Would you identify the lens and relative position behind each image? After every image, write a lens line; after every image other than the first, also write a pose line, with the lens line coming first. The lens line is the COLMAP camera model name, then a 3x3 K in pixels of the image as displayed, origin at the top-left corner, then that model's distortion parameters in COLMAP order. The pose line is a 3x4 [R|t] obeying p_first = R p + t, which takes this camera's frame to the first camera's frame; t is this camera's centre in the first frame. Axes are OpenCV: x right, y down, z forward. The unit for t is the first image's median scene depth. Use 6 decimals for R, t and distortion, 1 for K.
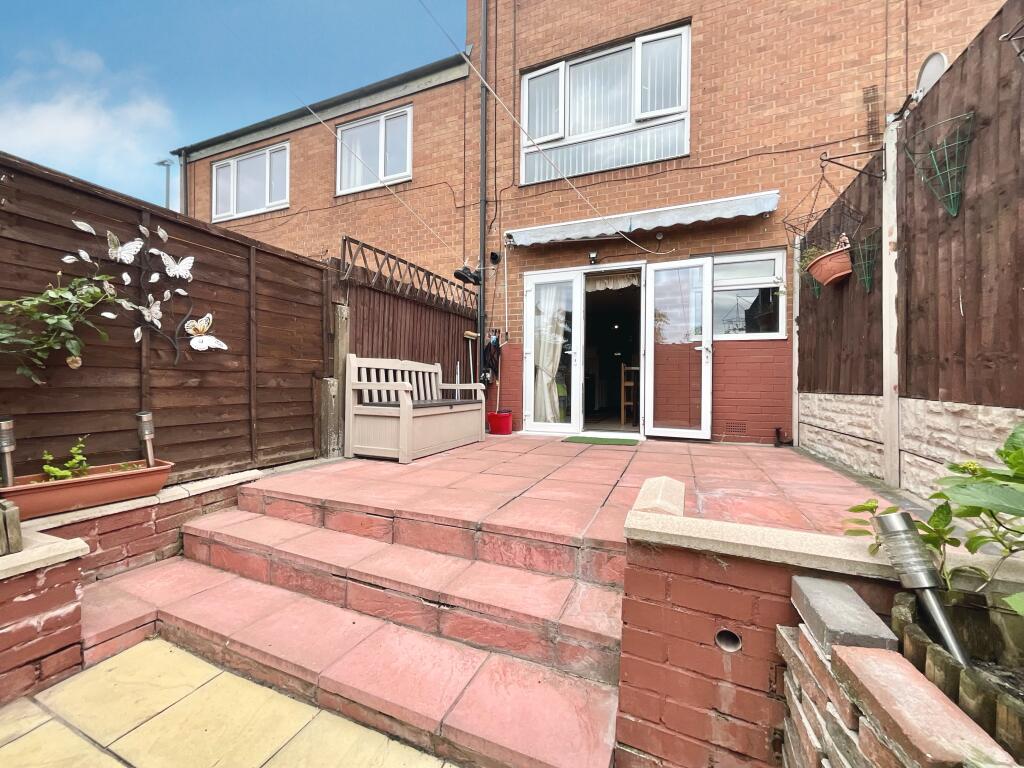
lens RADIAL K [[410.4, 0, 509.6], [0, 410.4, 382.4], [0, 0, 1]] dist [-0.002064, -0.000724]
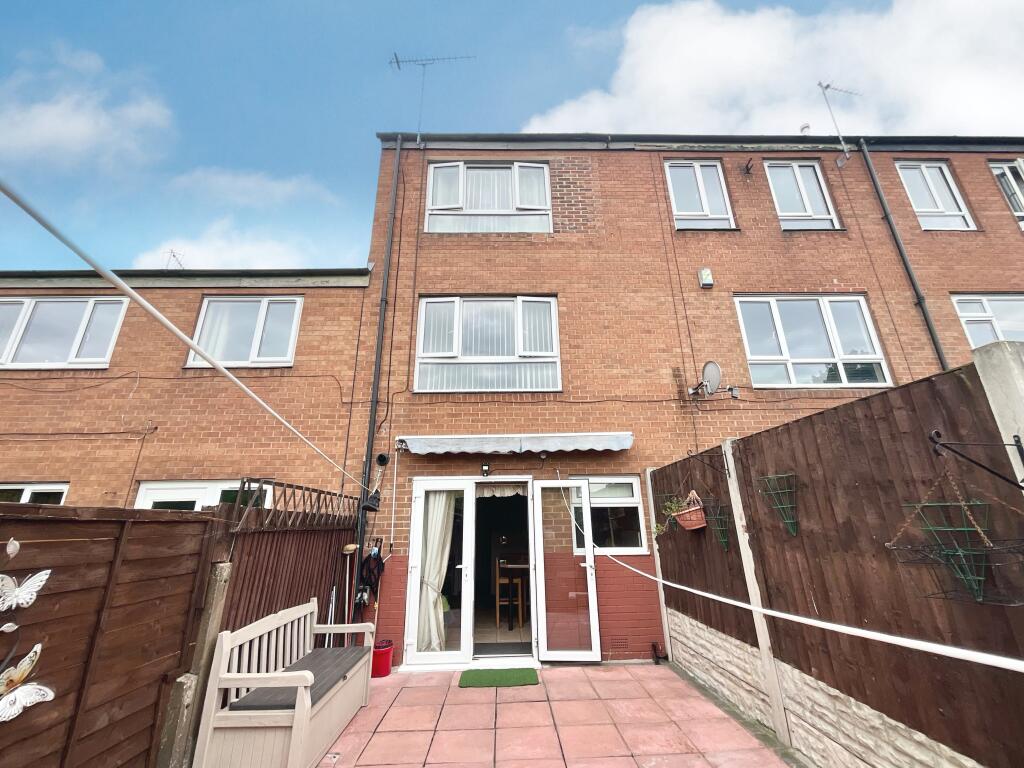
lens RADIAL K [[410.4, 0, 511.2], [0, 410.4, 383.3], [0, 0, 1]] dist [-0.002064, -0.000724]
pose [[0.917591, 0.106795, 0.382913, -0.179544], [0.024452, 0.946251, -0.322506, -0.188244], [-0.396774, 0.305292, 0.865660, -0.010729]]
